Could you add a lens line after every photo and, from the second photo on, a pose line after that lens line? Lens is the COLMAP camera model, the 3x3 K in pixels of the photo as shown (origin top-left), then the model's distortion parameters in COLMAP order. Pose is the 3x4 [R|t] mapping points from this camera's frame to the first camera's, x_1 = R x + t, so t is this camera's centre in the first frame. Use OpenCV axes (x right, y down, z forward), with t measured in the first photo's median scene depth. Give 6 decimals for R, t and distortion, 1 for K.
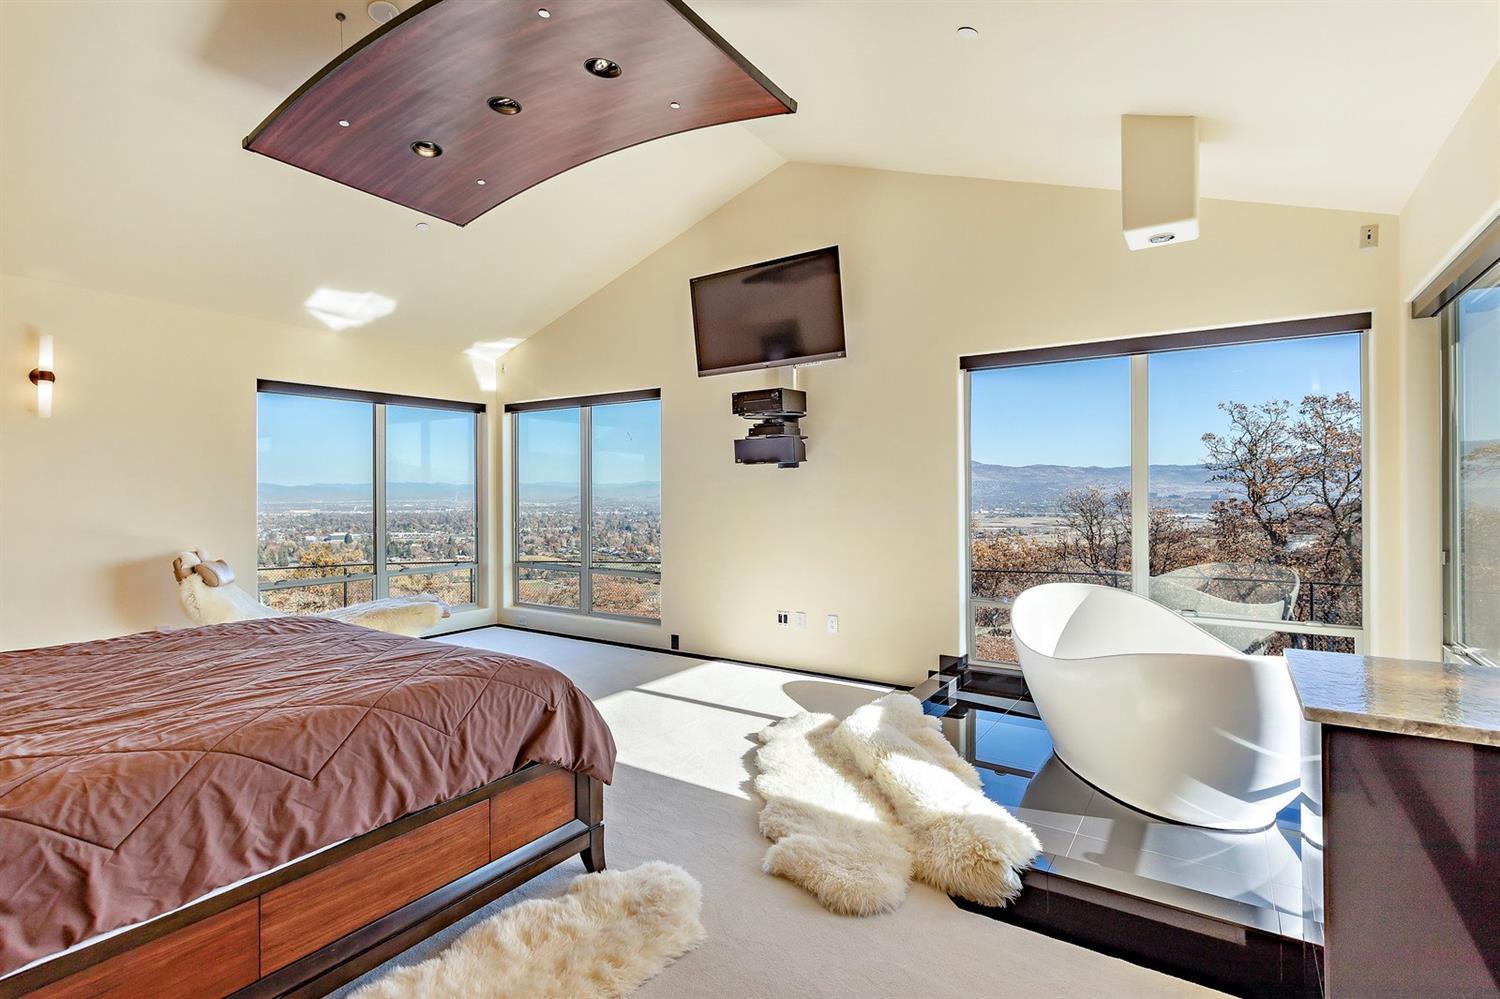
lens RADIAL K [[726.3, 0, 757.0], [0, 726.3, 476.5], [0, 0, 1]] dist [-0.000829, 0.000232]
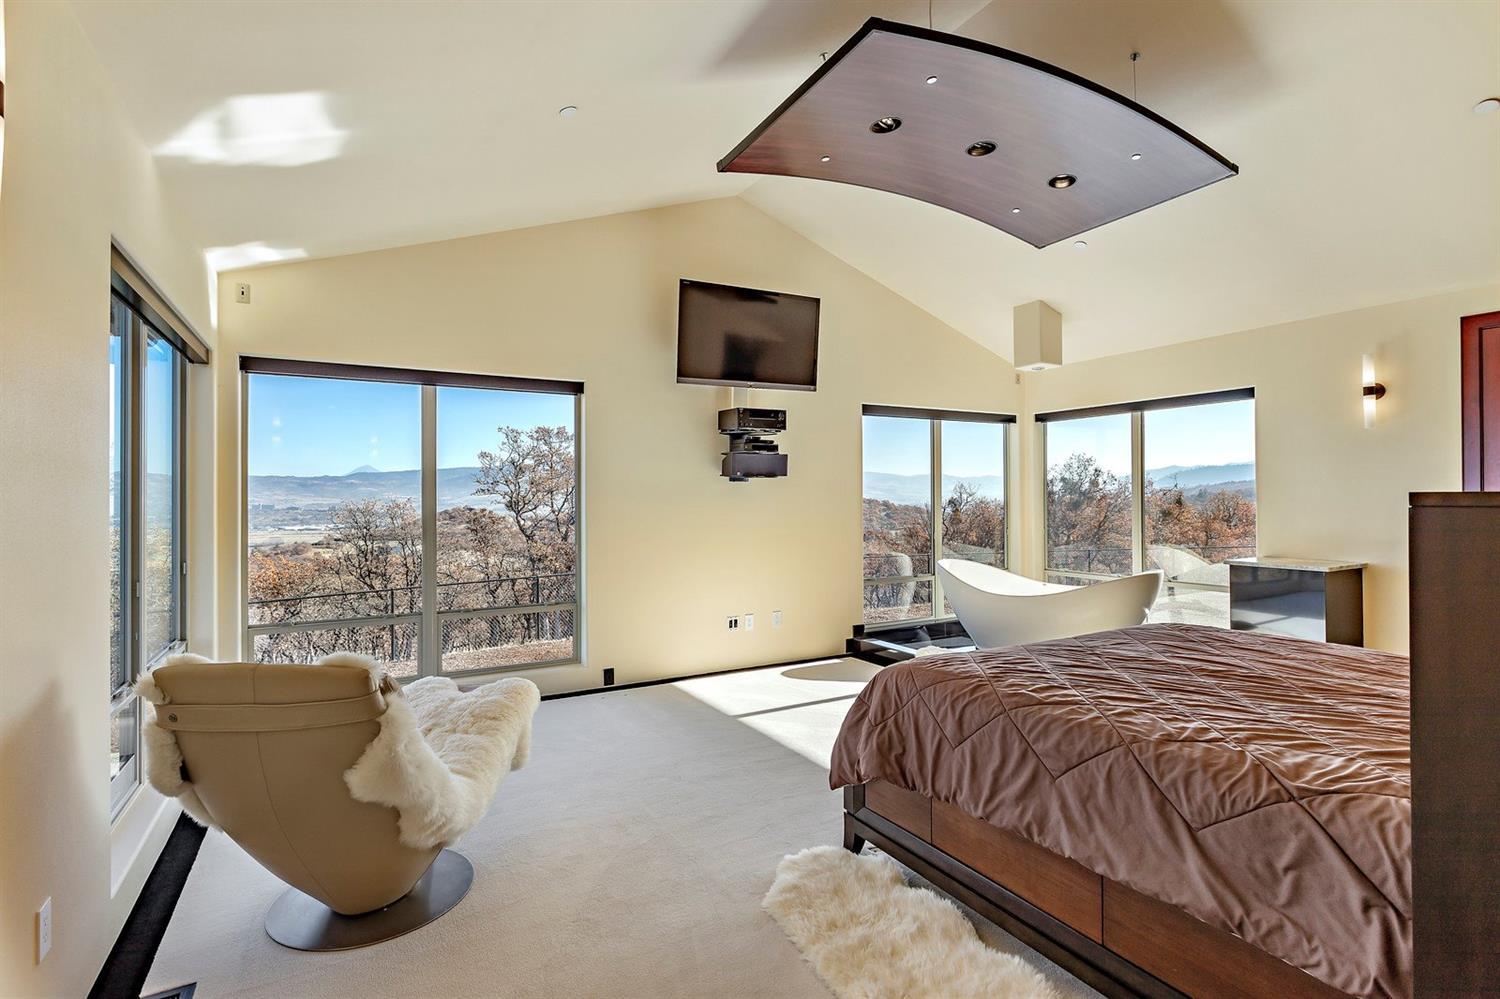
lens RADIAL K [[717.3, 0, 752.1], [0, 717.3, 493.4], [0, 0, 1]] dist [0.016496, 0.000078]
pose [[0.454931, 0.006848, 0.890500, -0.886468], [-0.013121, 0.999913, -0.000986, 0.006367], [-0.890430, -0.011236, 0.454982, 0.500687]]
